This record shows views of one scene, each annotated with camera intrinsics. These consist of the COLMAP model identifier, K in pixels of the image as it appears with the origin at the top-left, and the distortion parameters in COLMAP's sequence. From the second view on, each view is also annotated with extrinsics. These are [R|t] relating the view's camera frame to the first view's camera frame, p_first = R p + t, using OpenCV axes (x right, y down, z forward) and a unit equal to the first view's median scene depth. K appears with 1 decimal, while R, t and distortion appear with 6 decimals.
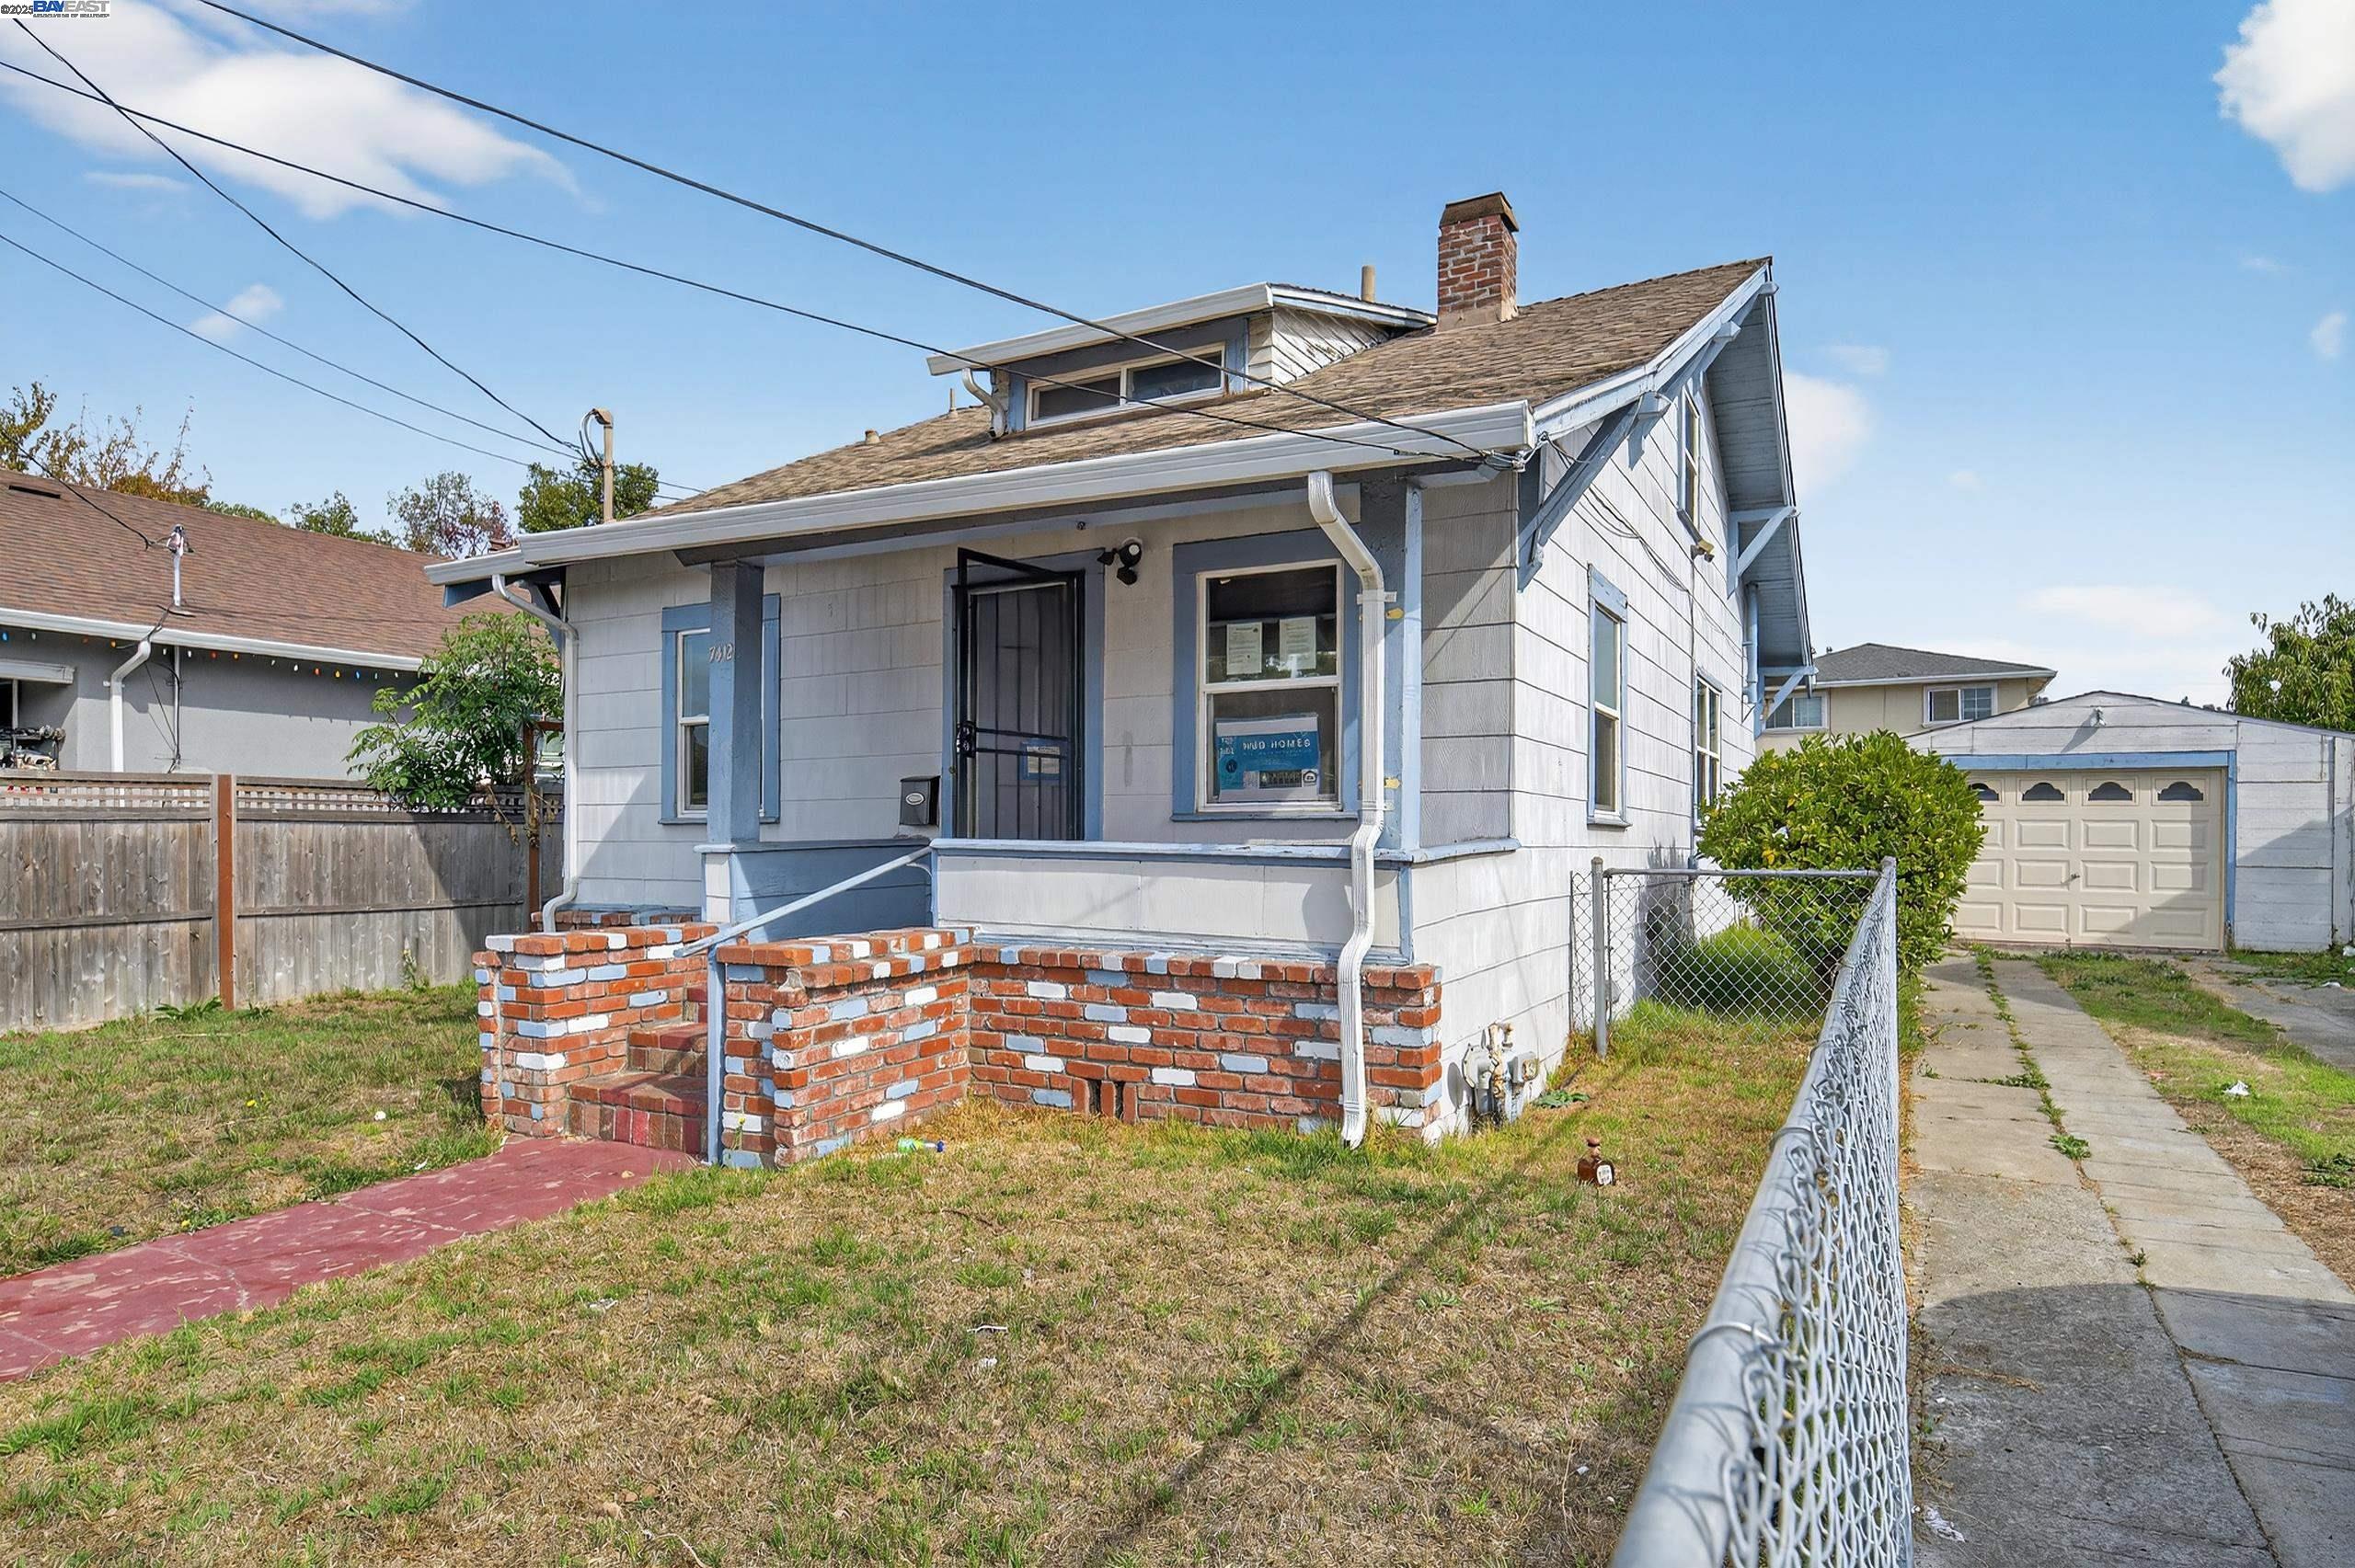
lens RADIAL K [[1299.9, 0, 1190.1], [0, 1299.9, 834.2], [0, 0, 1]] dist [-0.000721, -0.006075]
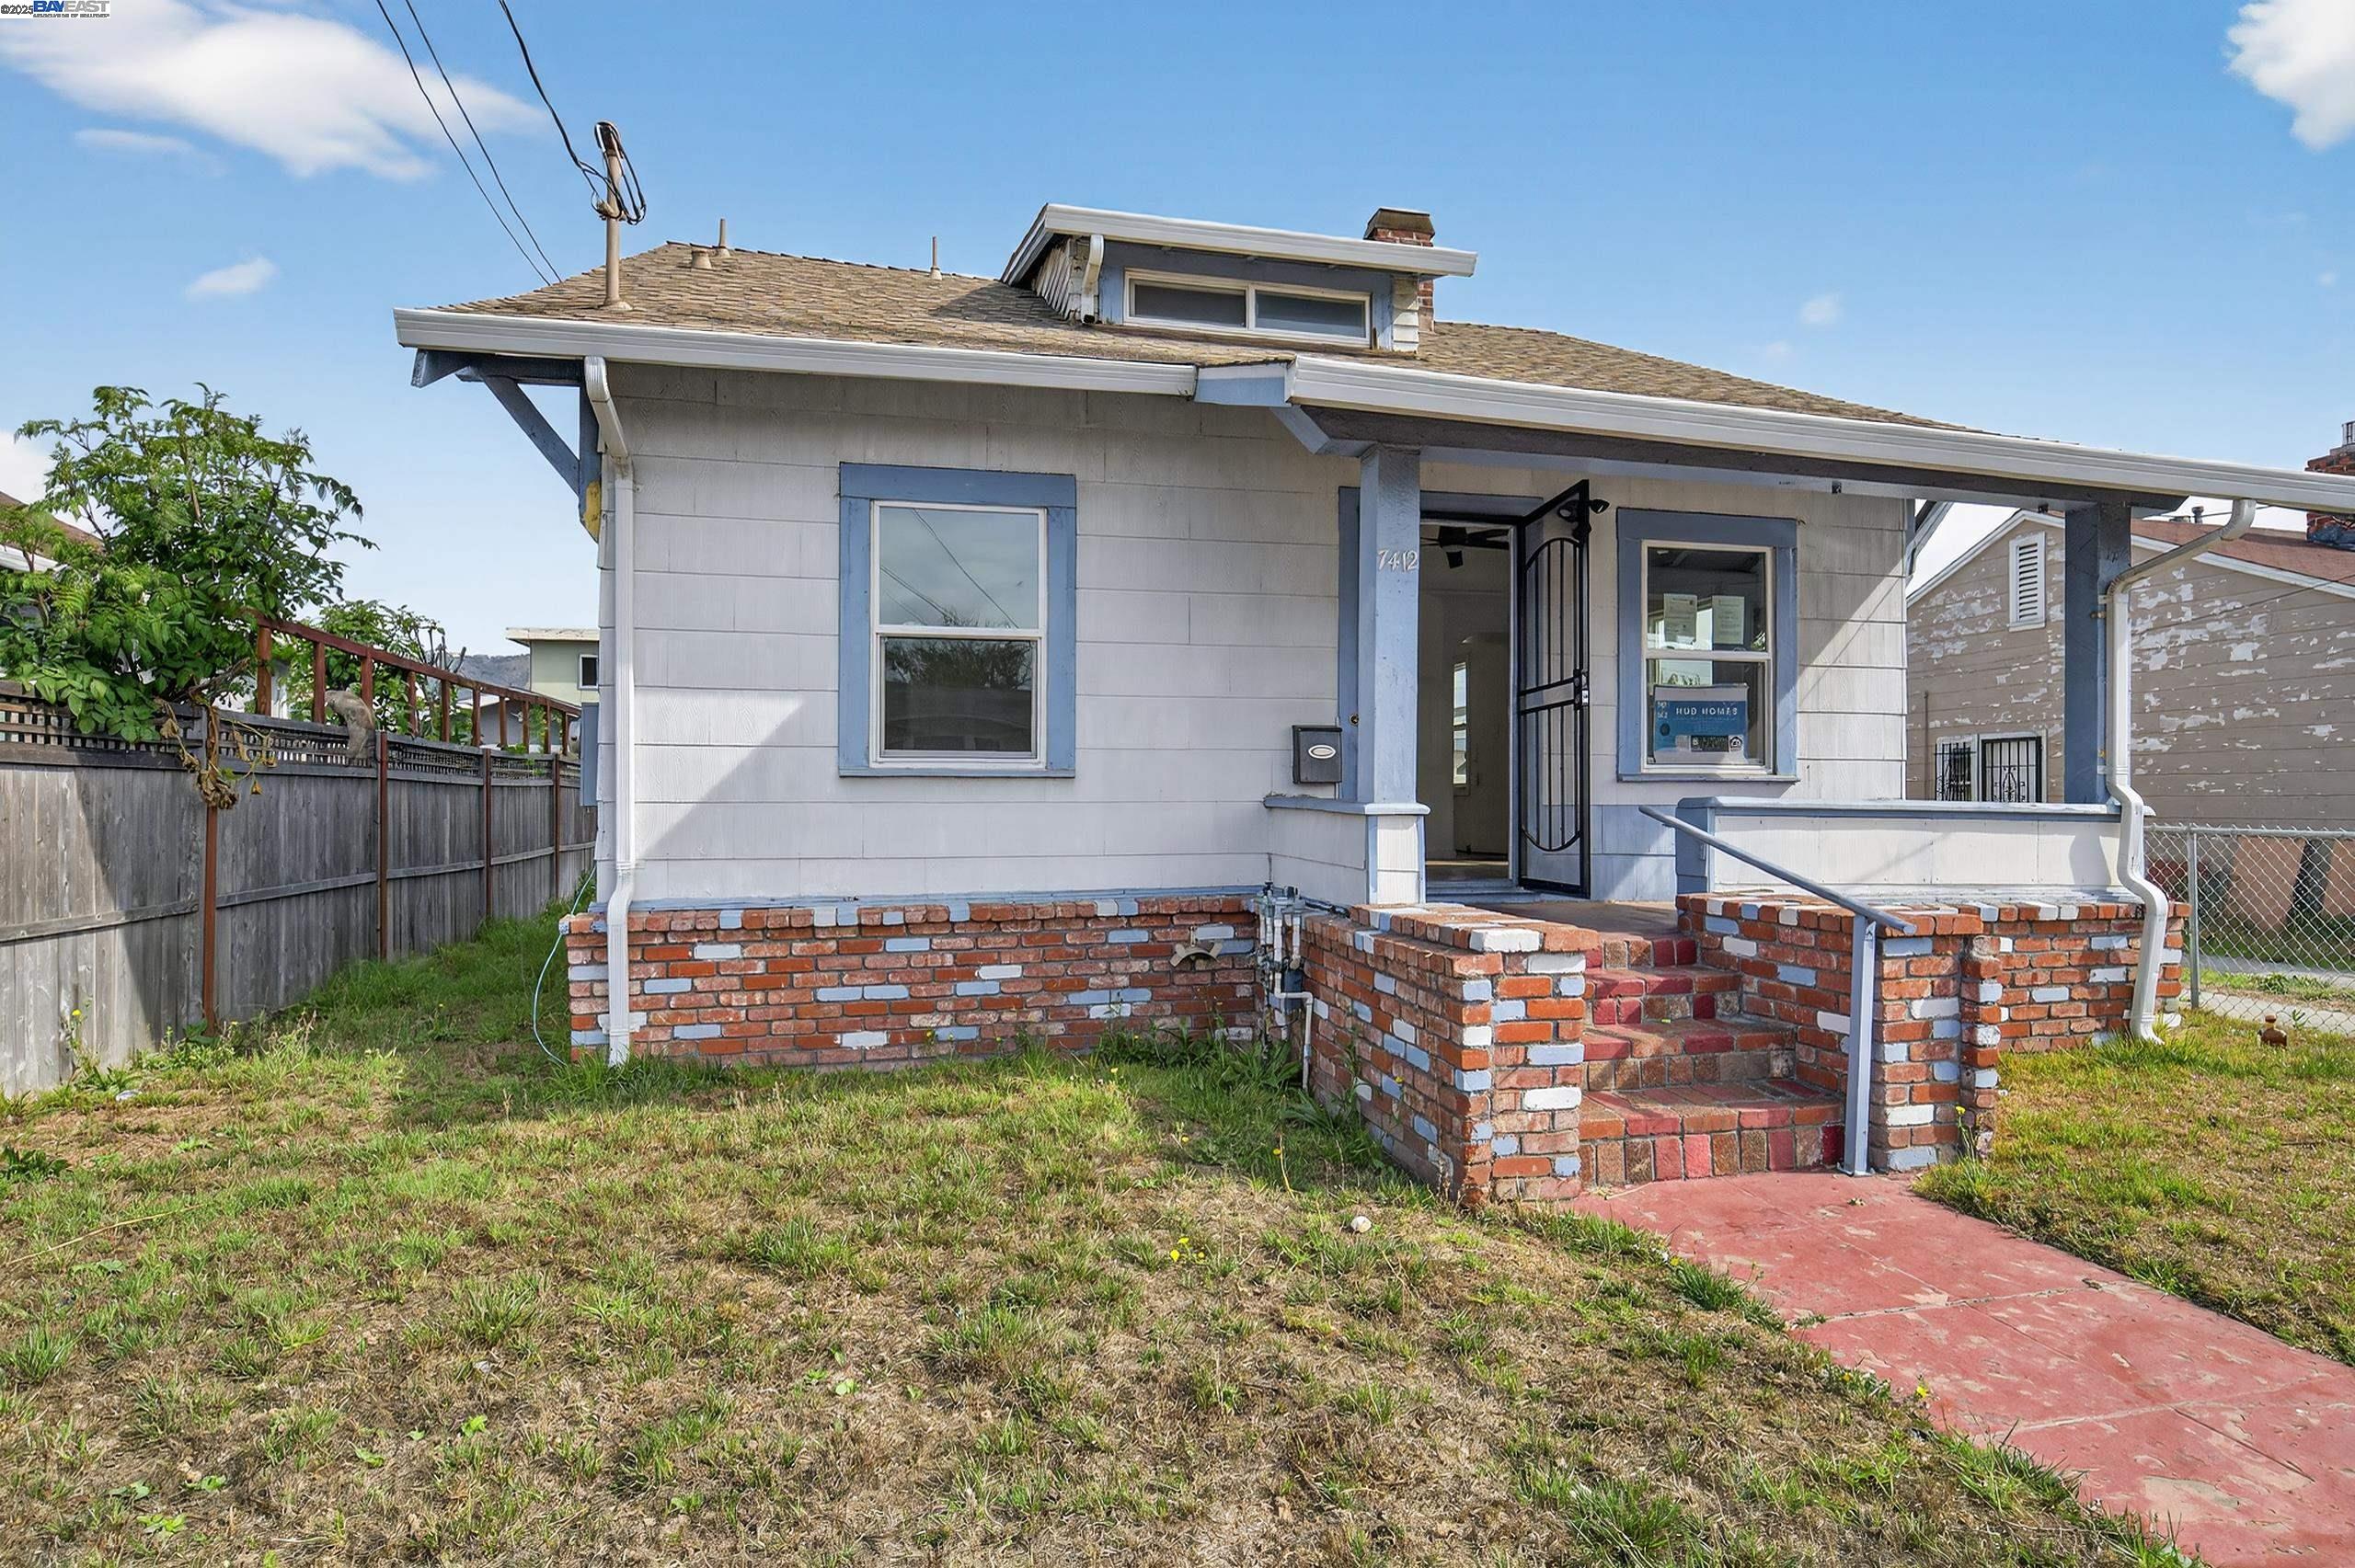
lens RADIAL K [[1279.3, 0, 1174.8], [0, 1279.3, 790.8], [0, 0, 1]] dist [-0.003347, -0.001960]
pose [[0.746054, 0.007957, 0.665838, -1.028212], [-0.002830, 0.999957, -0.008779, 0.007441], [-0.665879, 0.004665, 0.746045, 0.541474]]
